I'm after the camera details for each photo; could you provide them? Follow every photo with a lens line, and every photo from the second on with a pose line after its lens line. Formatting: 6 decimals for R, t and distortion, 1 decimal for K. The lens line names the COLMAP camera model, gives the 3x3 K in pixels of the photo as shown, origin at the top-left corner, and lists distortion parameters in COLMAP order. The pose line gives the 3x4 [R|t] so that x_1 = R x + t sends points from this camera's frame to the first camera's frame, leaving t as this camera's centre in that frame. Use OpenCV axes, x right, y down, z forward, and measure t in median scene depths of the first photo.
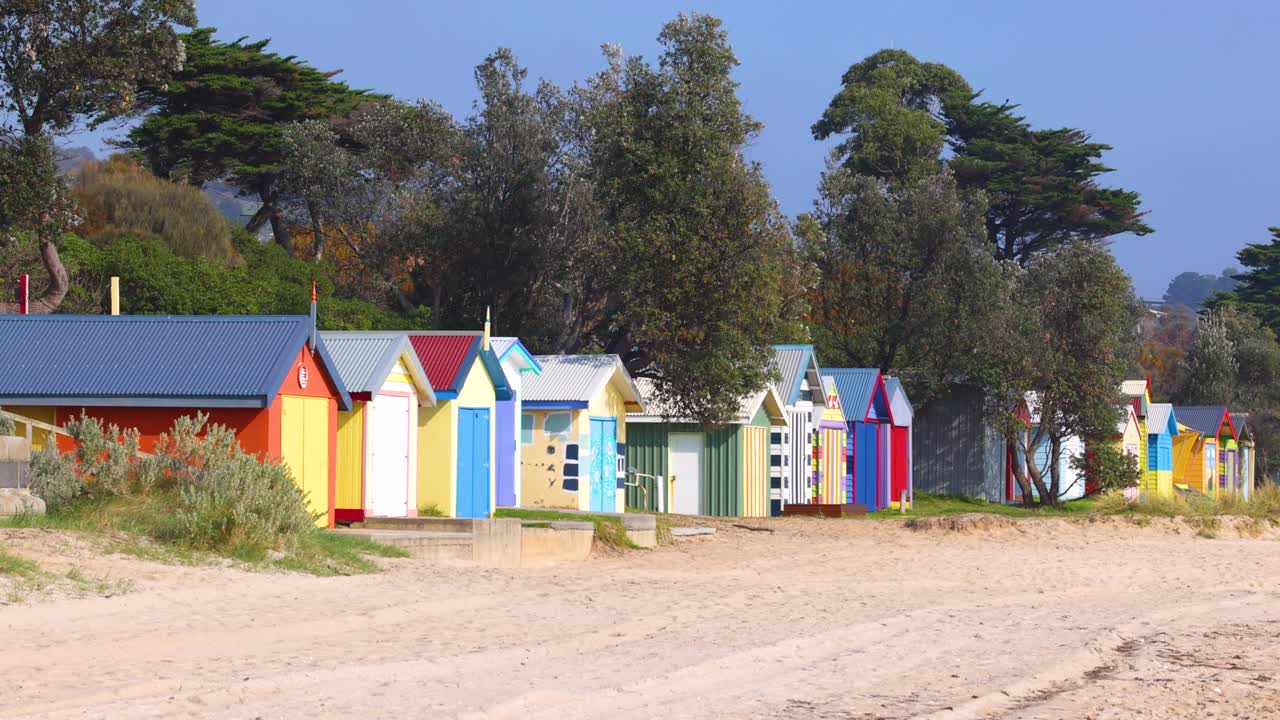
lens RADIAL K [[1014.3, 0, 640.0], [0, 1014.3, 360.0], [0, 0, 1]] dist [-0.009326, -0.003430]
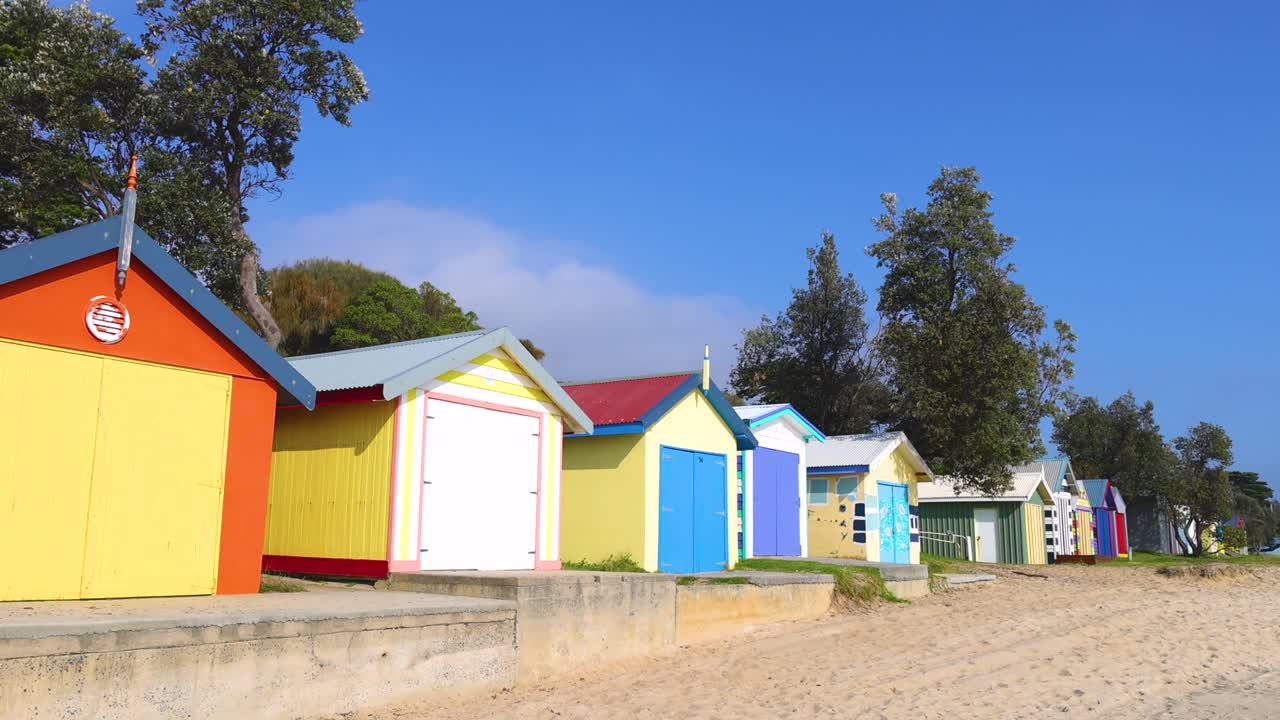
lens RADIAL K [[976.0, 0, 640.4], [0, 976.0, 324.0], [0, 0, 1]] dist [-0.013153, -0.006871]
pose [[0.968377, -0.053271, -0.243738, -0.048077], [0.030934, 0.995038, -0.094570, -0.046129], [0.247567, 0.084039, 0.965219, -0.324078]]
